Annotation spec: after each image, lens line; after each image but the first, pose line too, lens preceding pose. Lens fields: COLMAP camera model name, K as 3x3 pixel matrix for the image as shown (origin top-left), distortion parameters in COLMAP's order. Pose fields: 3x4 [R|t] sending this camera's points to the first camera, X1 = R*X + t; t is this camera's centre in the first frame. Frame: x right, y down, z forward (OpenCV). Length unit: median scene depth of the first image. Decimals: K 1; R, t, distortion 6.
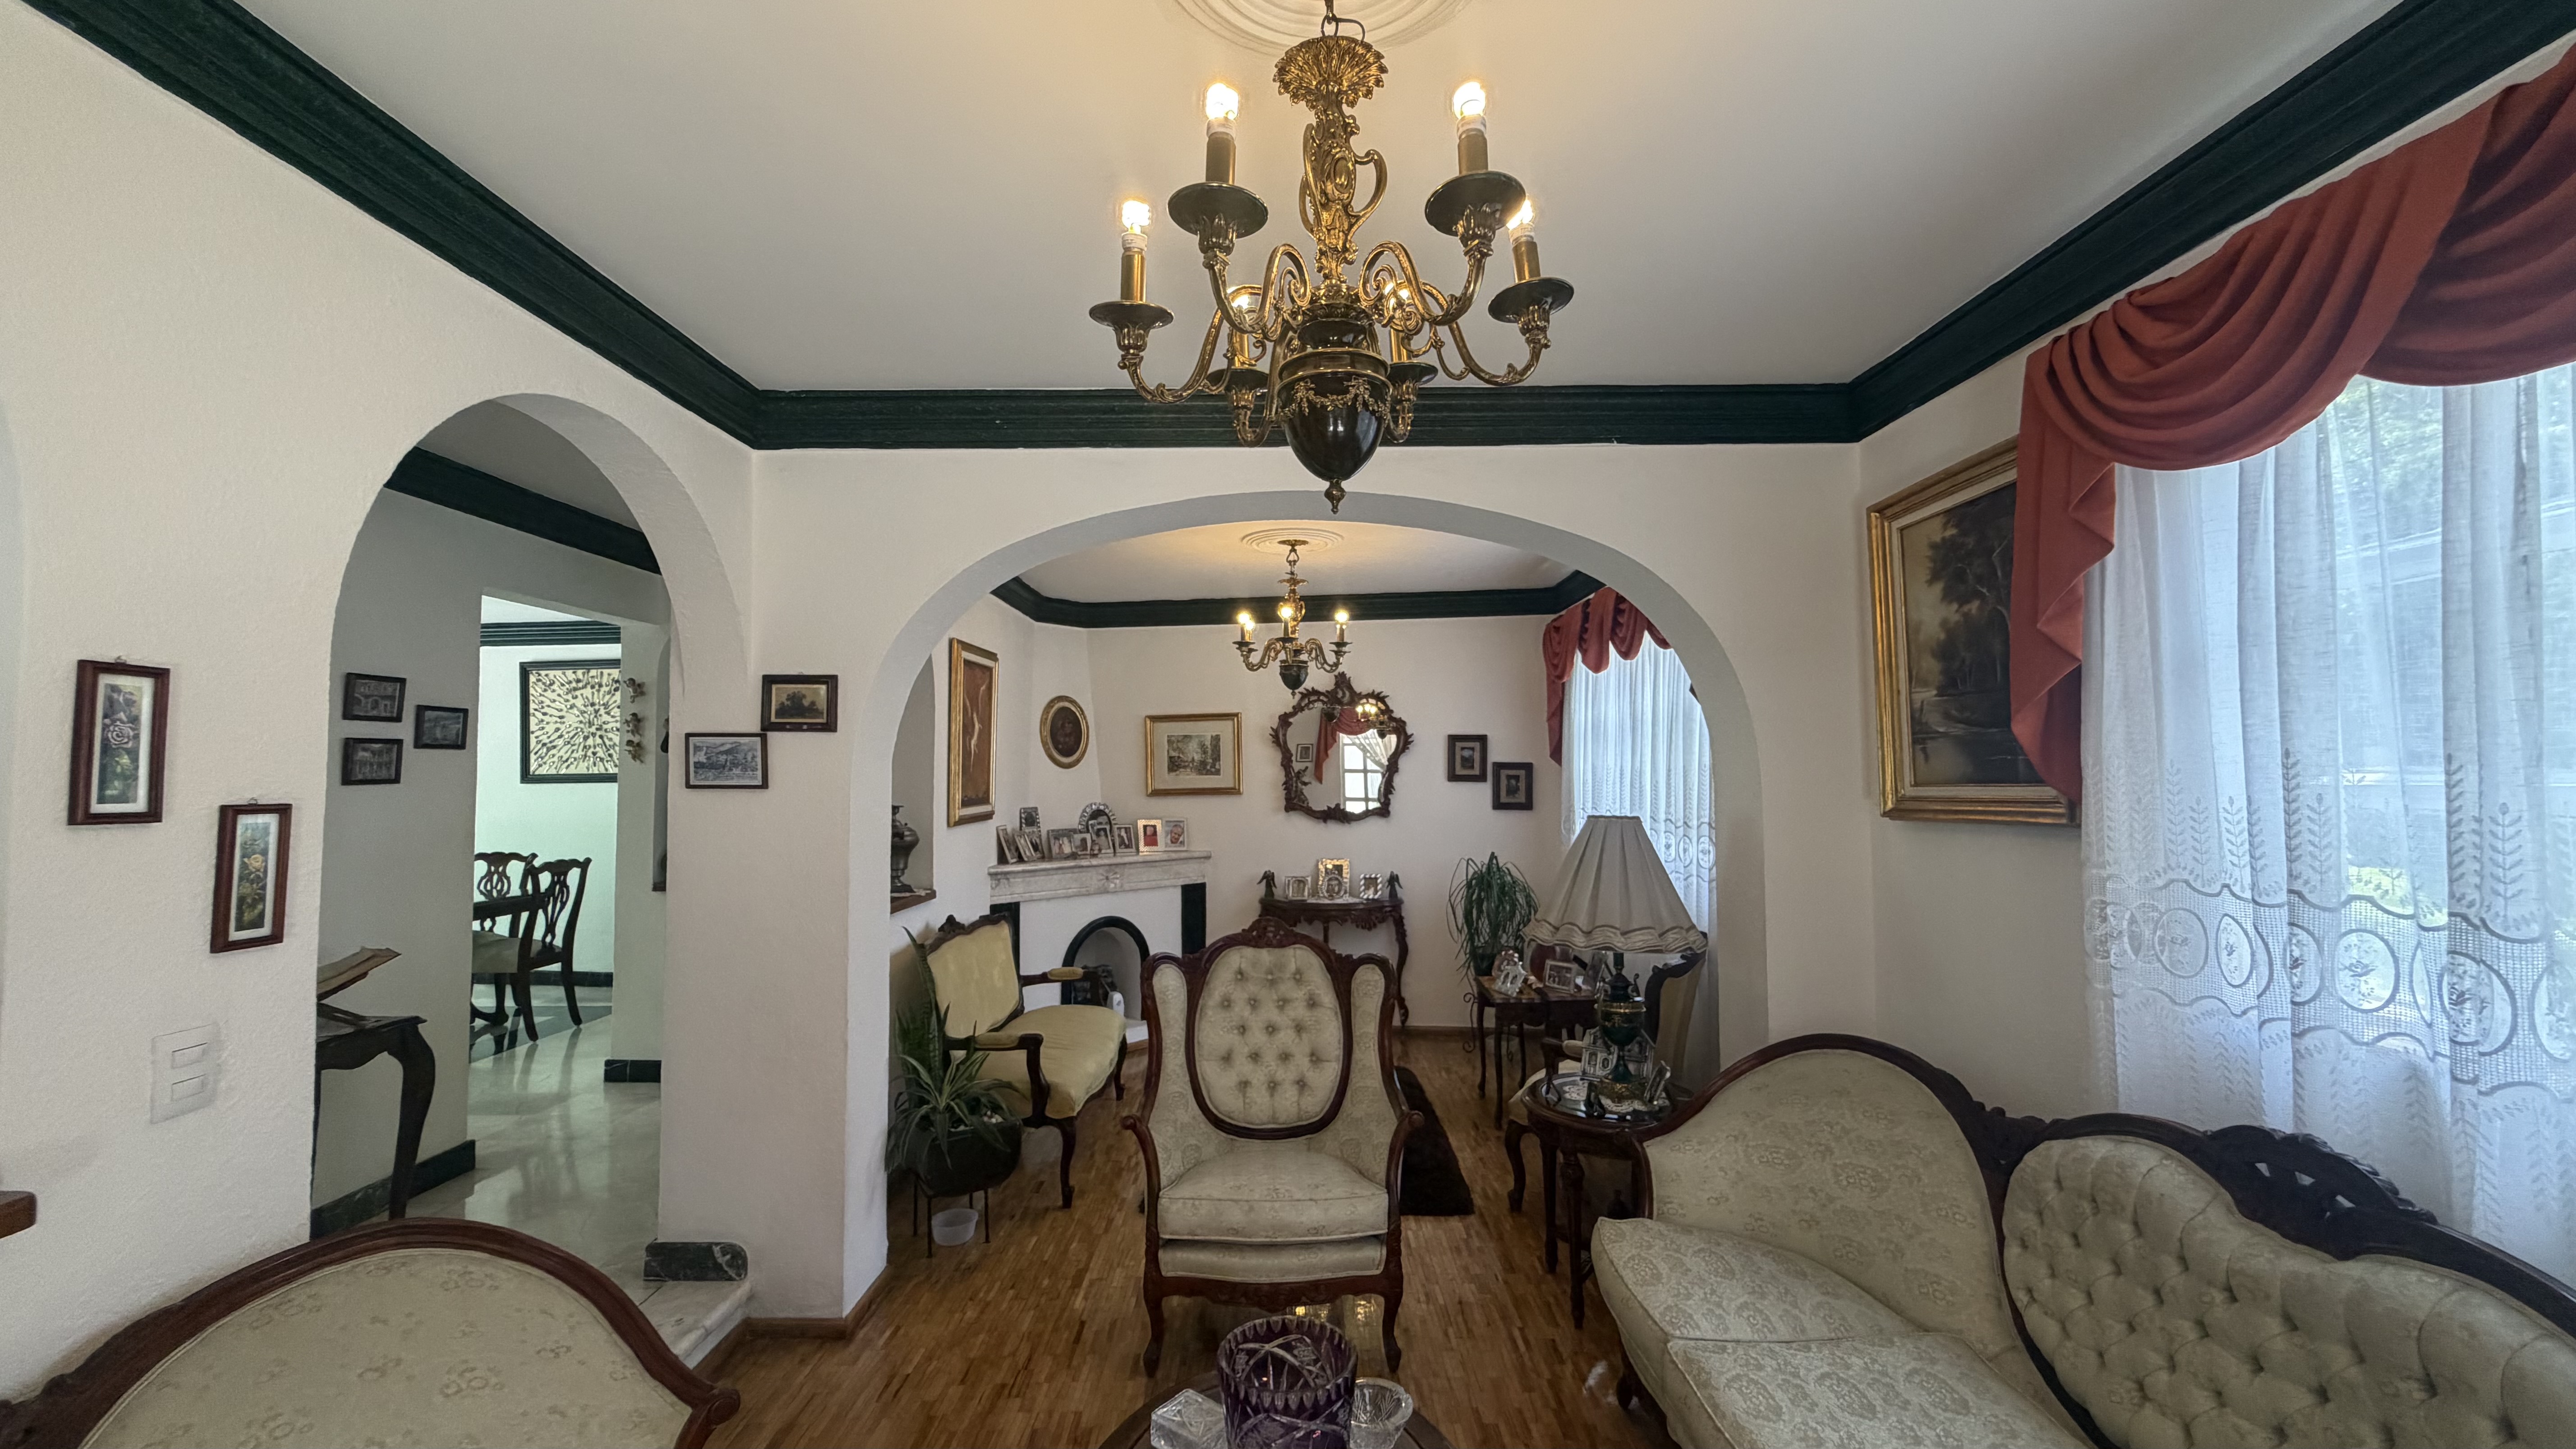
lens RADIAL K [[1034.1, 0, 1288.0], [0, 1034.1, 724.5], [0, 0, 1]] dist [0.008325, 0.000469]
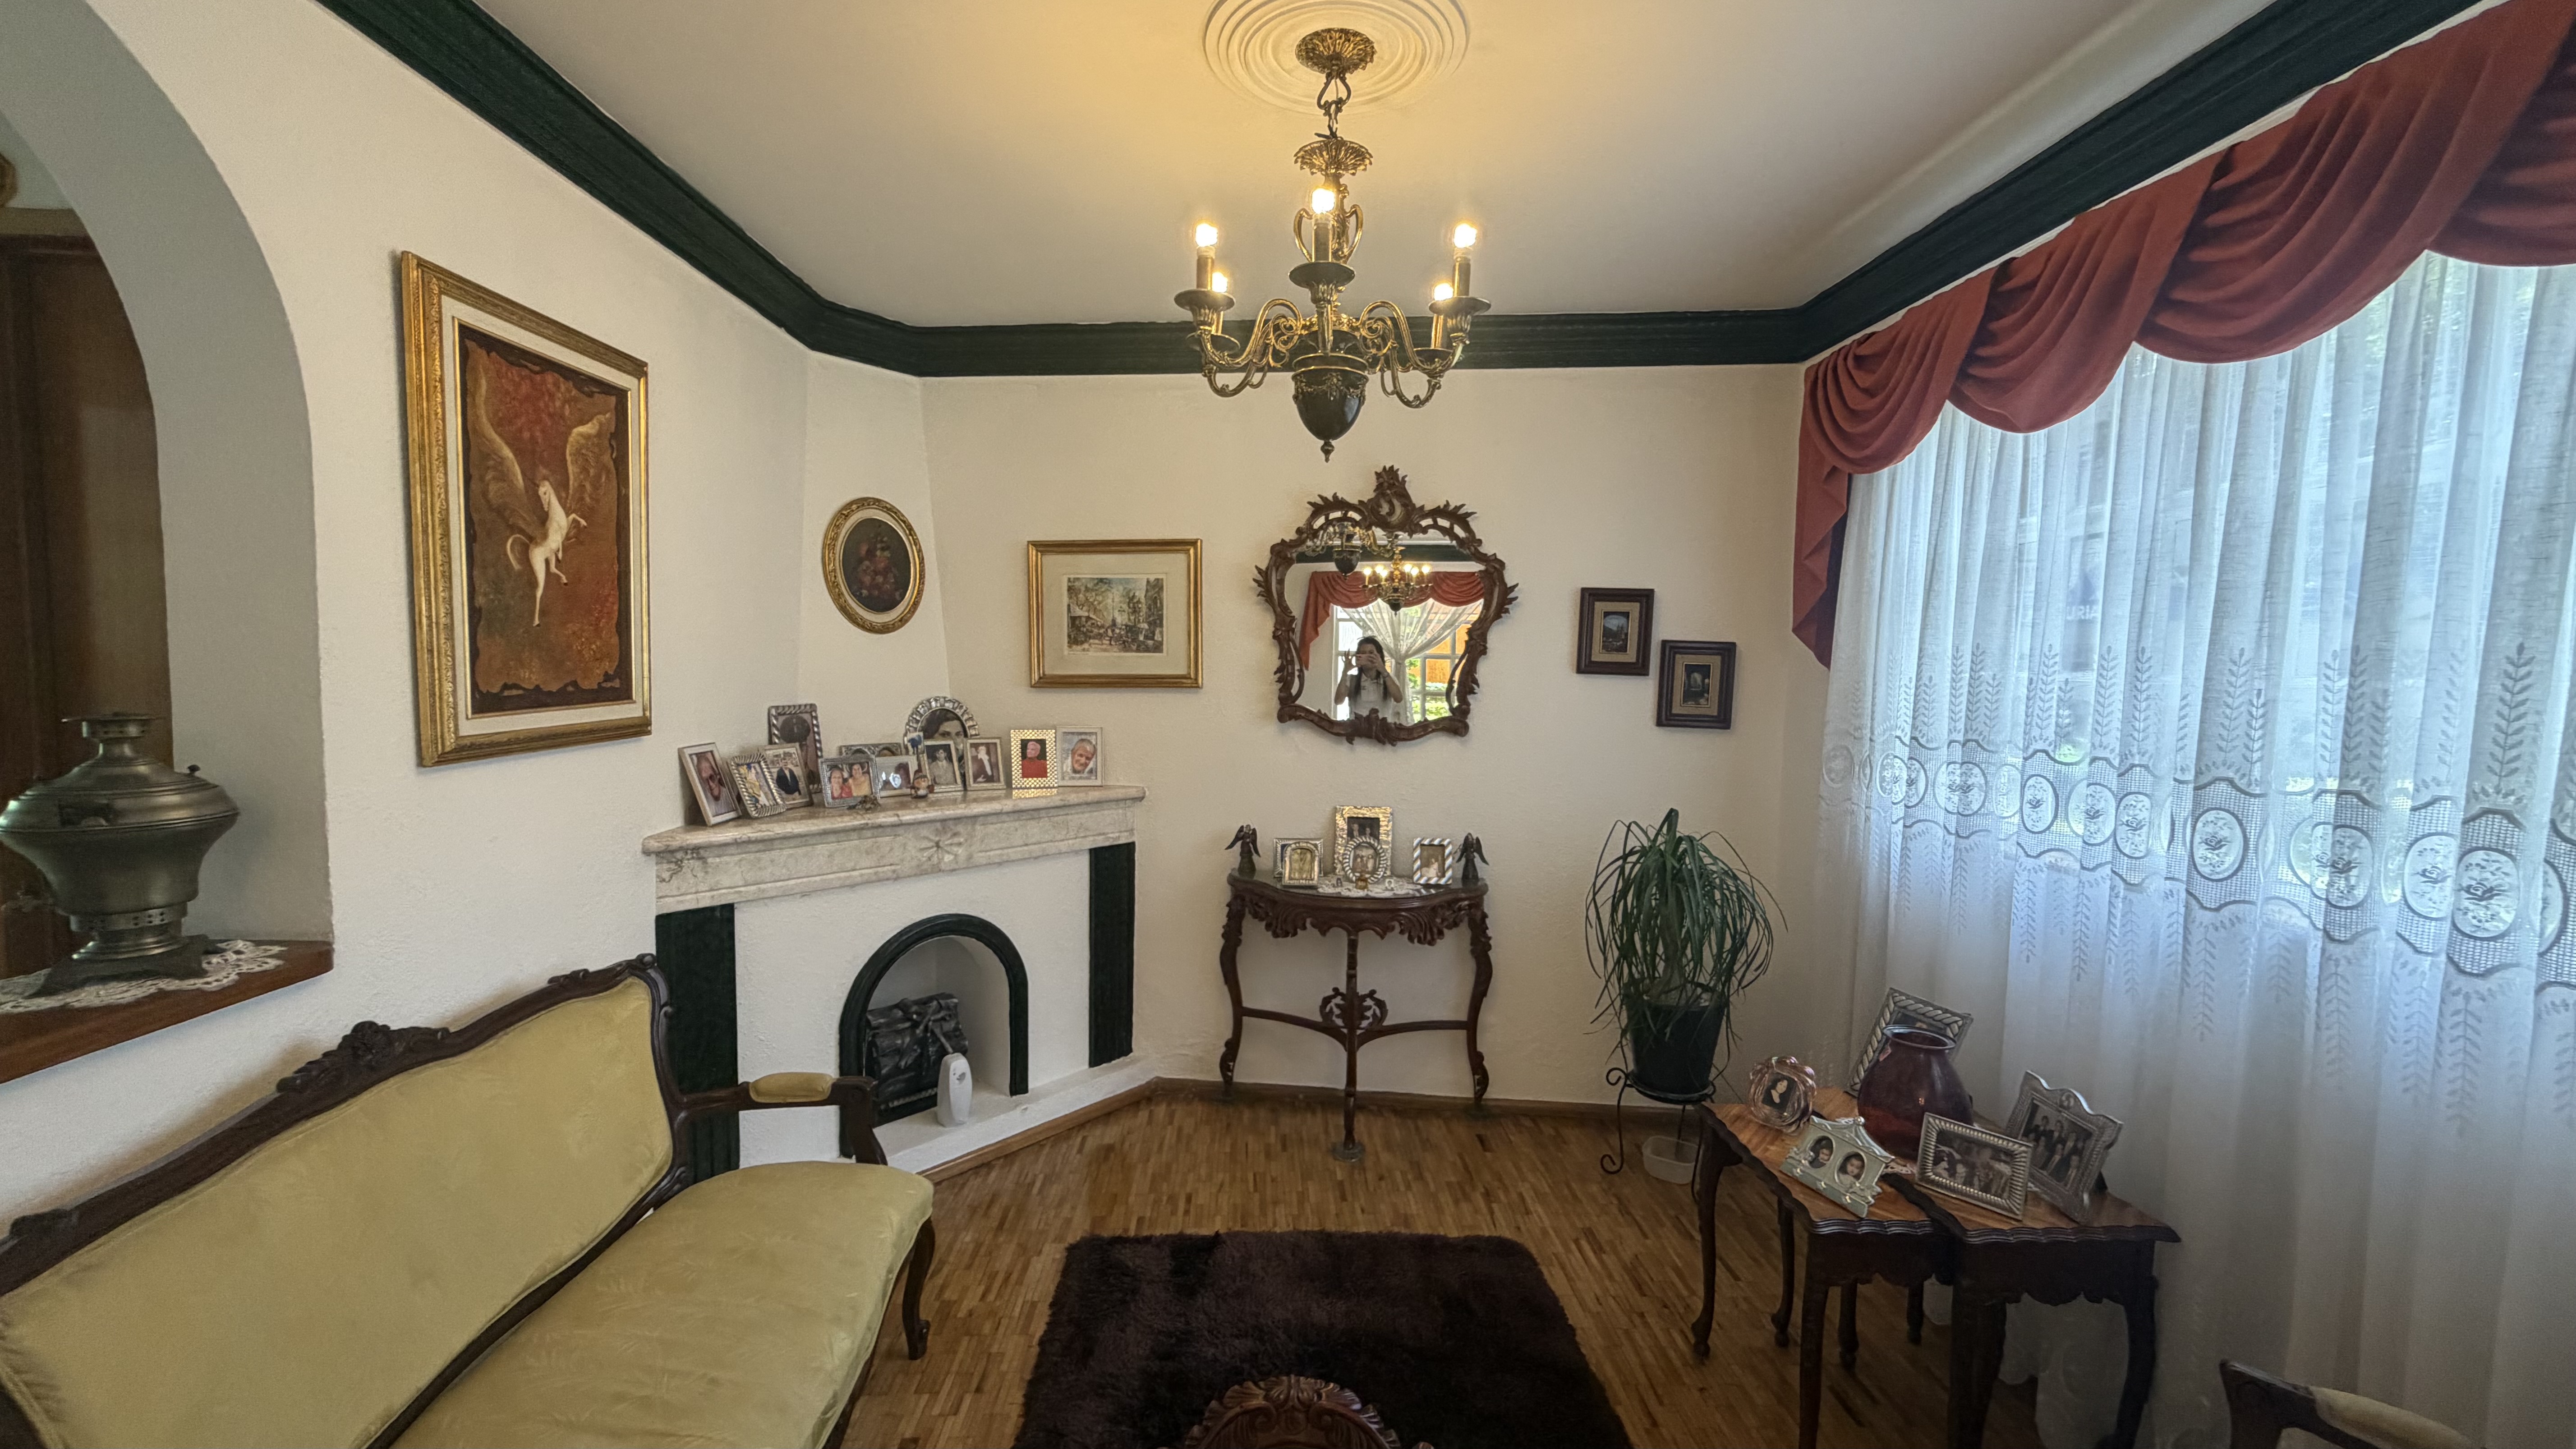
lens RADIAL K [[1034.1, 0, 1288.0], [0, 1034.1, 724.5], [0, 0, 1]] dist [0.008325, 0.000469]
pose [[0.999250, 0.021351, 0.032297, -0.015842], [-0.024829, 0.993462, 0.111433, 0.024349], [-0.029707, -0.112152, 0.993247, 0.455656]]
